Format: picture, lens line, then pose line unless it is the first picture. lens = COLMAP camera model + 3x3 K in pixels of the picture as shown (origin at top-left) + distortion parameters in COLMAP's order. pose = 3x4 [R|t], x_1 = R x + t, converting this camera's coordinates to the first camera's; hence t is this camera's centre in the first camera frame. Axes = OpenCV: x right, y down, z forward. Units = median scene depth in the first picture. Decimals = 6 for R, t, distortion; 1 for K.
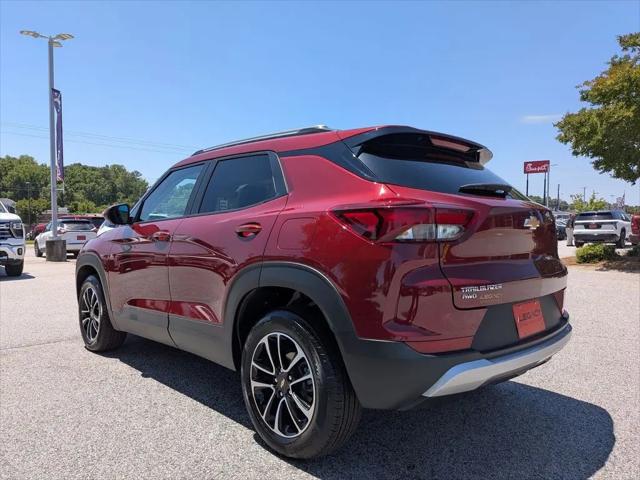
lens RADIAL K [[480.1, 0, 314.3], [0, 480.1, 233.0], [0, 0, 1]] dist [-0.010660, -0.001204]
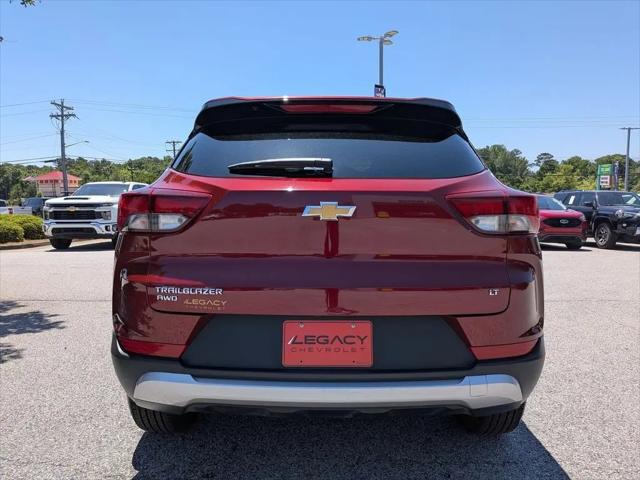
lens RADIAL K [[480.6, 0, 320.0], [0, 480.6, 240.0], [0, 0, 1]] dist [-0.000275, -0.010367]
pose [[0.720979, 0.048874, -0.691232, 0.889129], [-0.009758, 0.998127, 0.060395, -0.020516], [0.692889, -0.036798, 0.720105, 0.459370]]
